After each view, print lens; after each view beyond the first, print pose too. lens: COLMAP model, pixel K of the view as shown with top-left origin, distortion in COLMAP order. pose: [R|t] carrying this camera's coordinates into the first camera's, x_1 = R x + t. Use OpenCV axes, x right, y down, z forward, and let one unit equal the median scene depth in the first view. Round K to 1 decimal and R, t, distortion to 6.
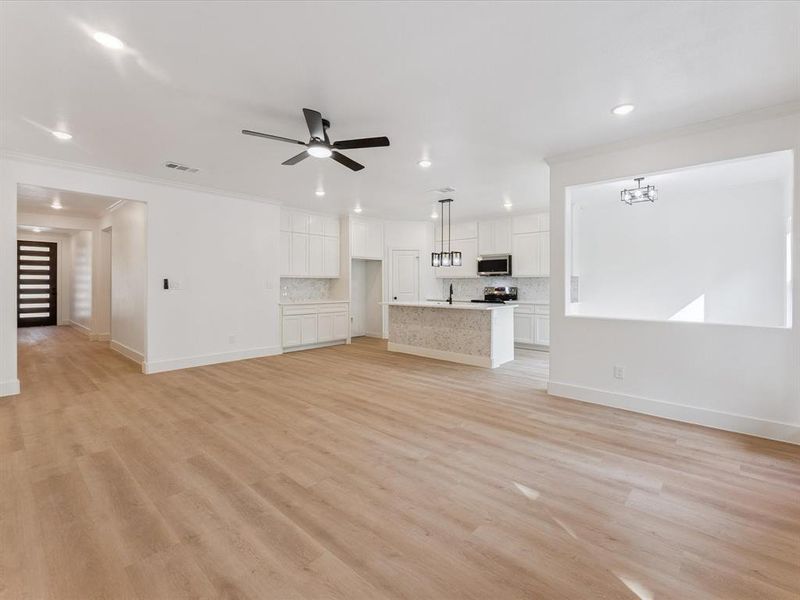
lens RADIAL K [[363.5, 0, 403.9], [0, 363.5, 289.8], [0, 0, 1]] dist [-0.000888, -0.000173]
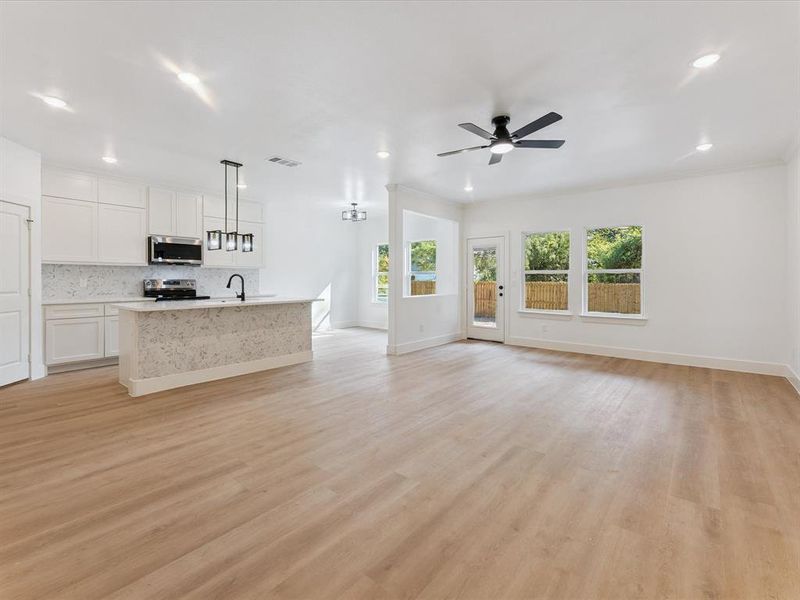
lens RADIAL K [[368.4, 0, 404.3], [0, 368.4, 280.5], [0, 0, 1]] dist [0.002906, -0.000027]
pose [[-0.046729, -0.003291, 0.998902, -0.674192], [0.014875, 0.999881, 0.003990, -0.001579], [-0.998797, 0.015045, -0.046675, 0.693373]]
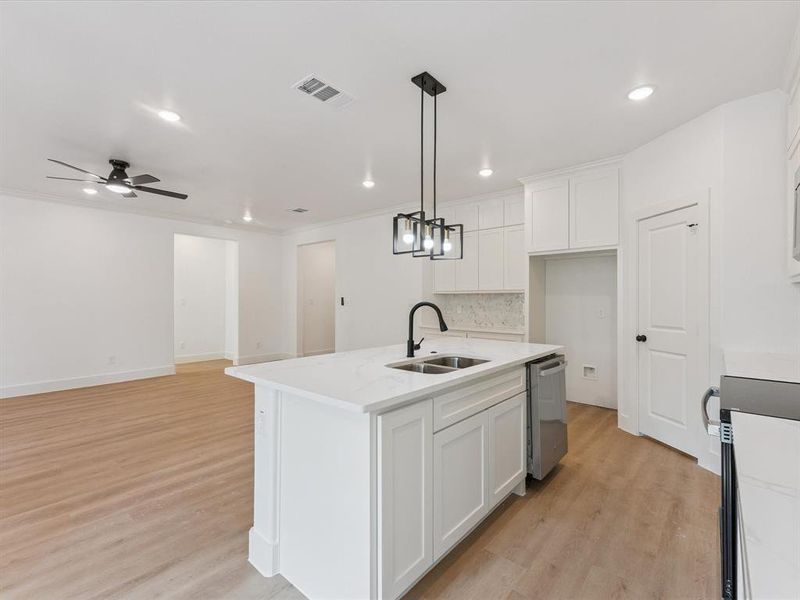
lens RADIAL K [[362.6, 0, 400.0], [0, 362.6, 300.0], [0, 0, 1]] dist [0.000734, -0.000275]
pose [[0.023467, -0.000615, -0.999724, 0.503397], [-0.018387, 0.999830, -0.001047, -0.019020], [0.999556, 0.018406, 0.023452, 0.980236]]
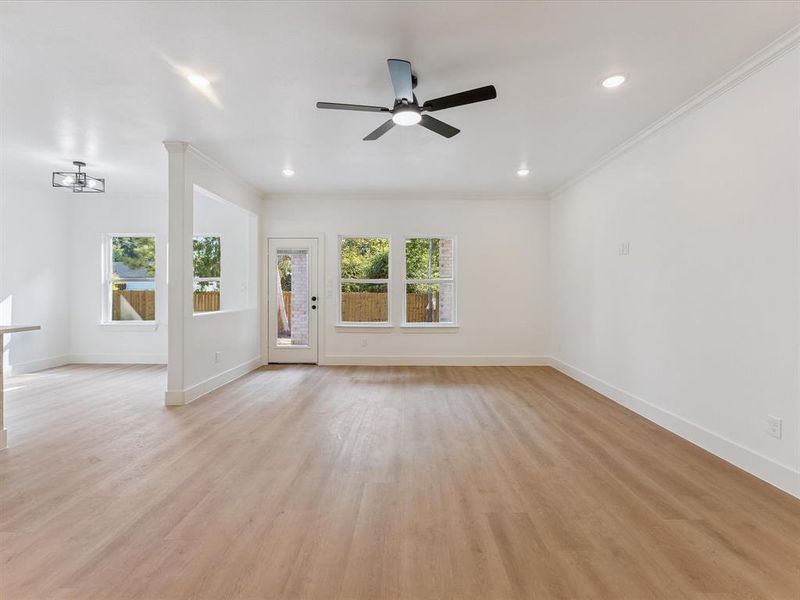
lens RADIAL K [[377.8, 0, 406.8], [0, 377.8, 289.9], [0, 0, 1]] dist [0.000447, -0.000211]
pose [[-0.664528, -0.003153, 0.747257, -0.450700], [0.008891, 0.999887, 0.012125, -0.003291], [-0.747211, 0.014701, -0.664425, 0.811644]]
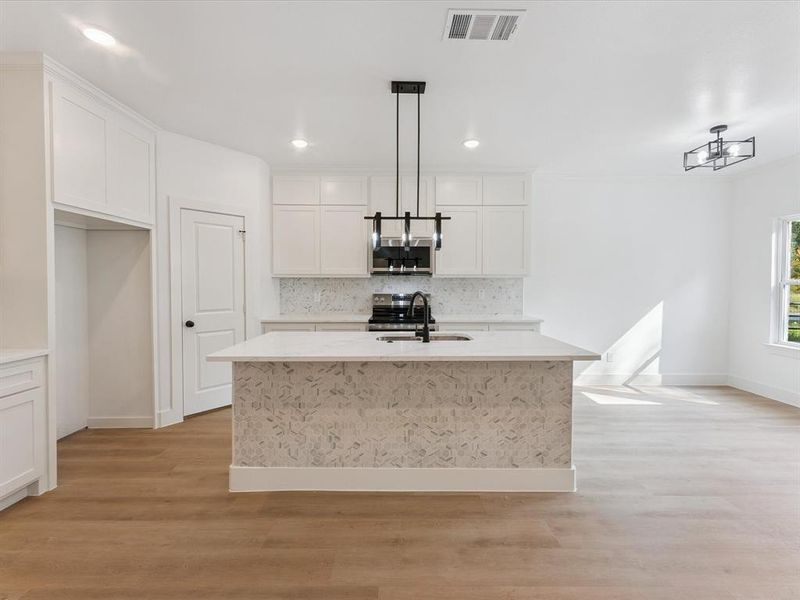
lens RADIAL K [[360.3, 0, 400.1], [0, 360.3, 292.8], [0, 0, 1]] dist [0.001038, 0.000108]
pose [[0.739881, -0.016654, 0.672532, -0.166547], [0.009608, 0.999853, 0.014189, -0.022346], [-0.672669, -0.004036, 0.739932, 0.719309]]
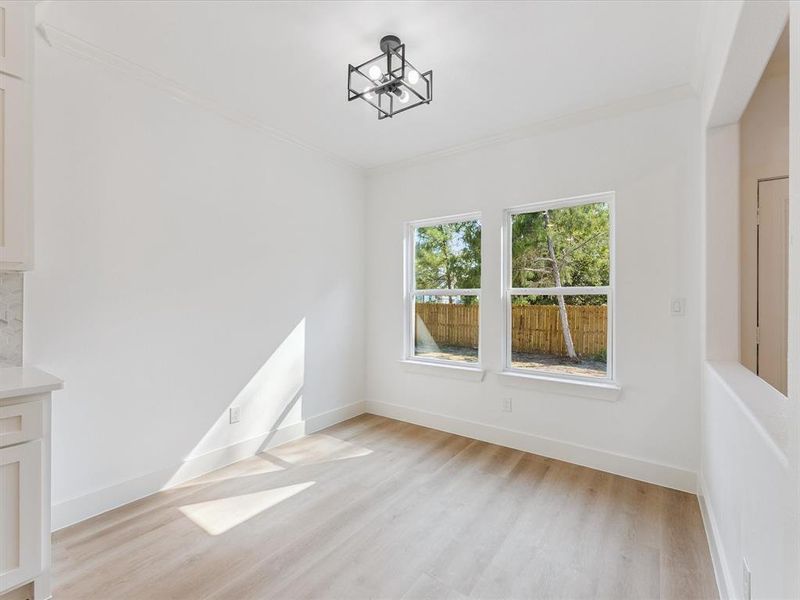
lens RADIAL K [[358.1, 0, 400.0], [0, 358.1, 300.0], [0, 0, 1]] dist [-0.000099, -0.000187]
pose [[-0.112613, -0.000296, 0.993639, 0.199621], [0.014539, 0.999892, 0.001945, -0.014614], [-0.993533, 0.014666, -0.112597, 0.826468]]
